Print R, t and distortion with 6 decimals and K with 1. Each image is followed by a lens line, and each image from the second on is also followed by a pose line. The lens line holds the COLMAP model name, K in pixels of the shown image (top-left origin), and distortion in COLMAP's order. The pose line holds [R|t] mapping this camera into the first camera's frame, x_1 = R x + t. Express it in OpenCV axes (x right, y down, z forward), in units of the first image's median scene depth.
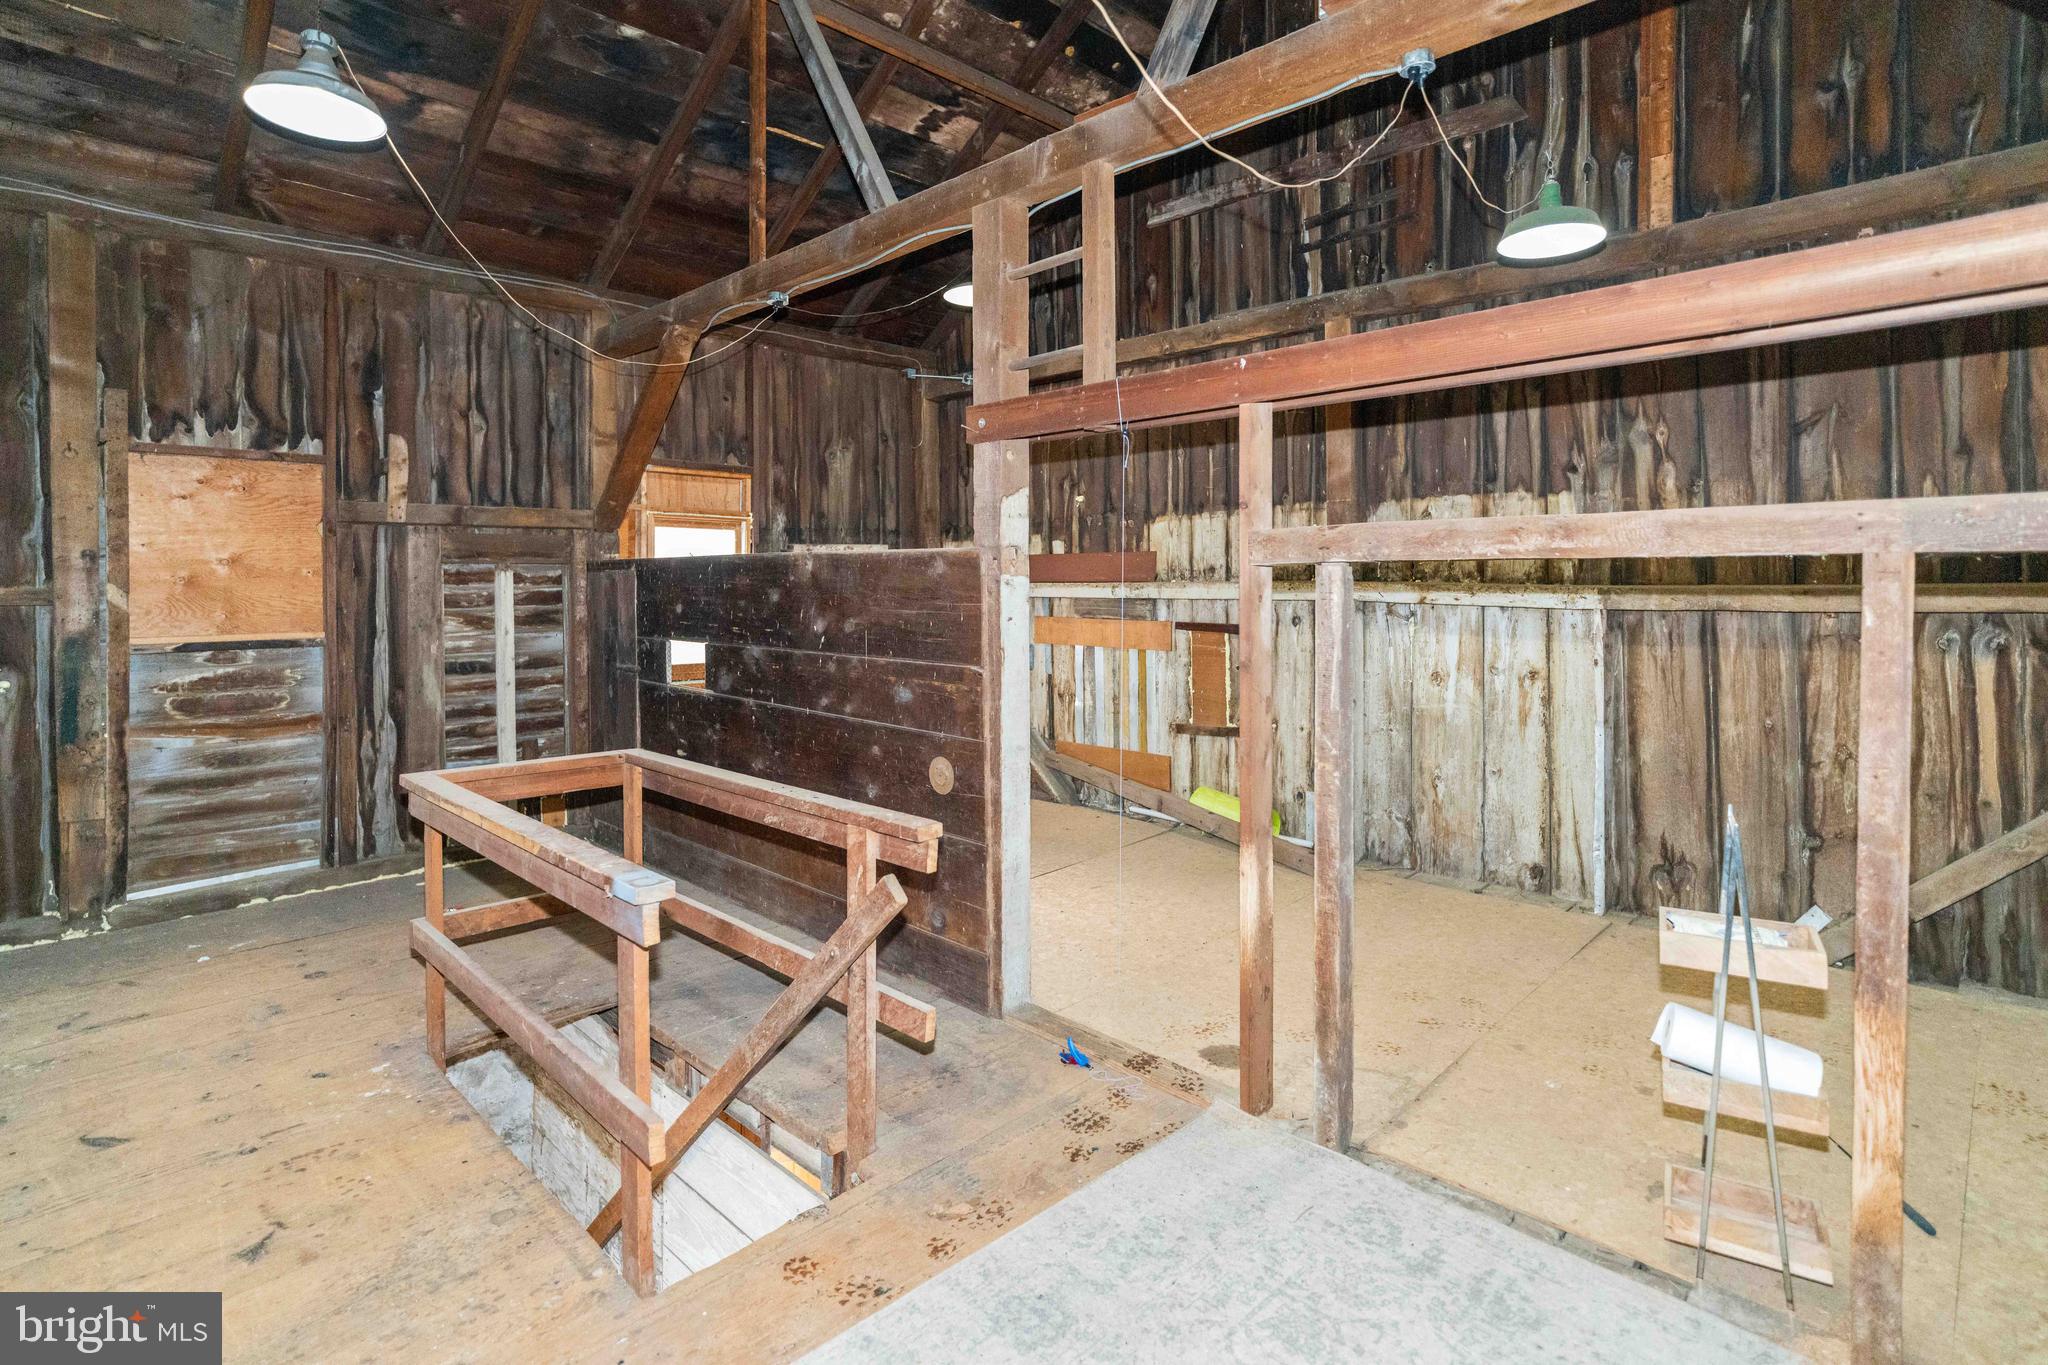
lens RADIAL K [[981.0, 0, 1024.0], [0, 981.0, 682.5], [0, 0, 1]] dist [-0.020474, 0.015190]
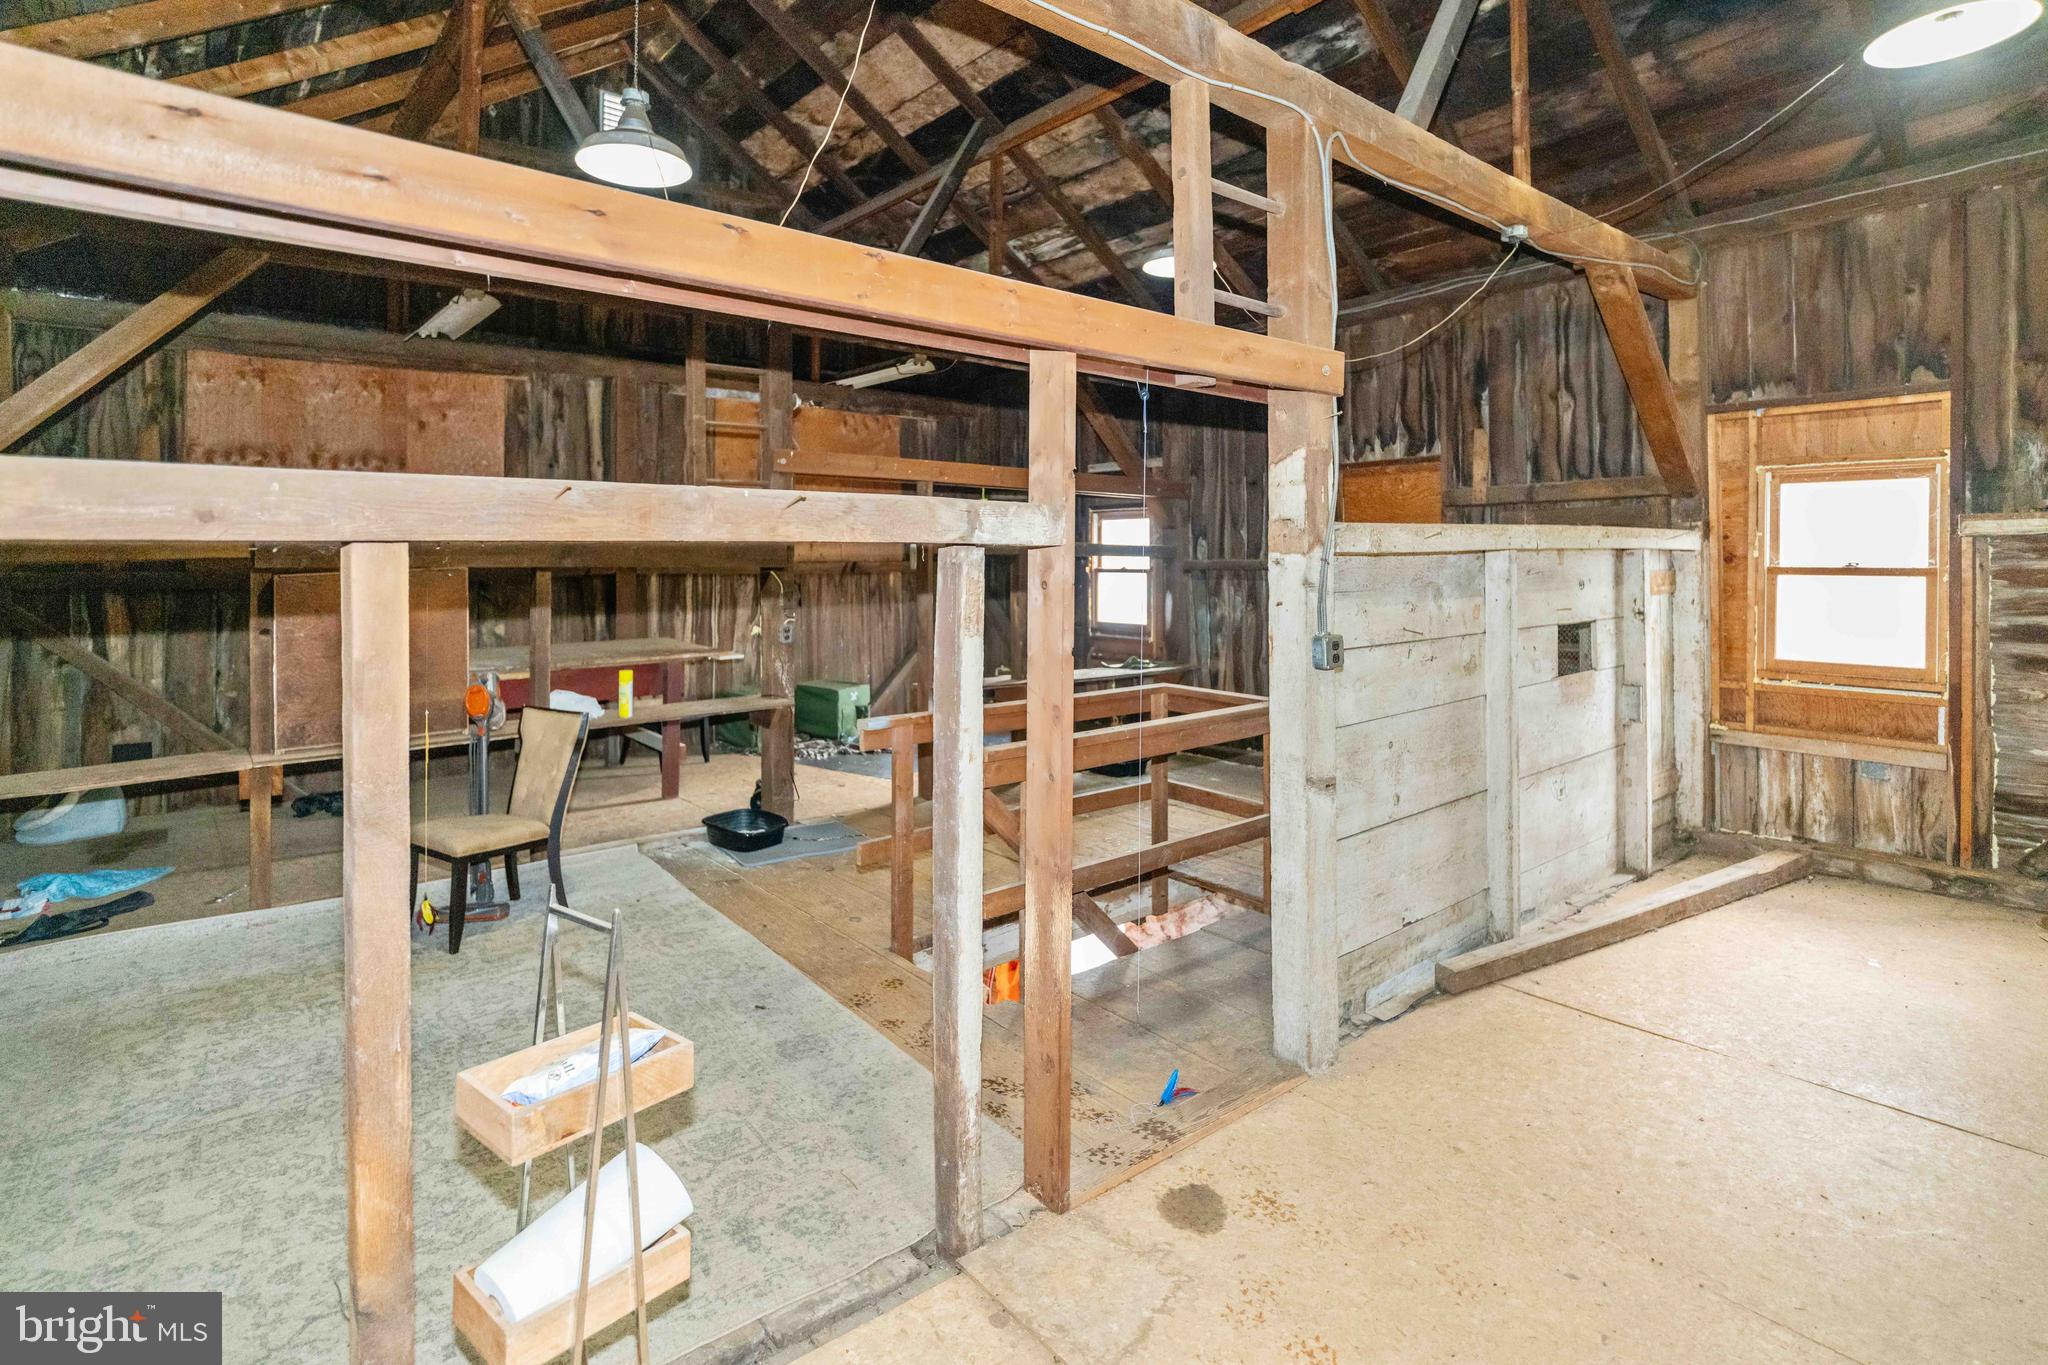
lens RADIAL K [[1000.4, 0, 1024.3], [0, 1000.4, 634.2], [0, 0, 1]] dist [0.000111, 0.000057]
pose [[-0.098055, 0.082387, -0.991765, 0.581475], [-0.092566, 0.991492, 0.091517, -0.065515], [0.990867, 0.100777, -0.089595, 0.557773]]
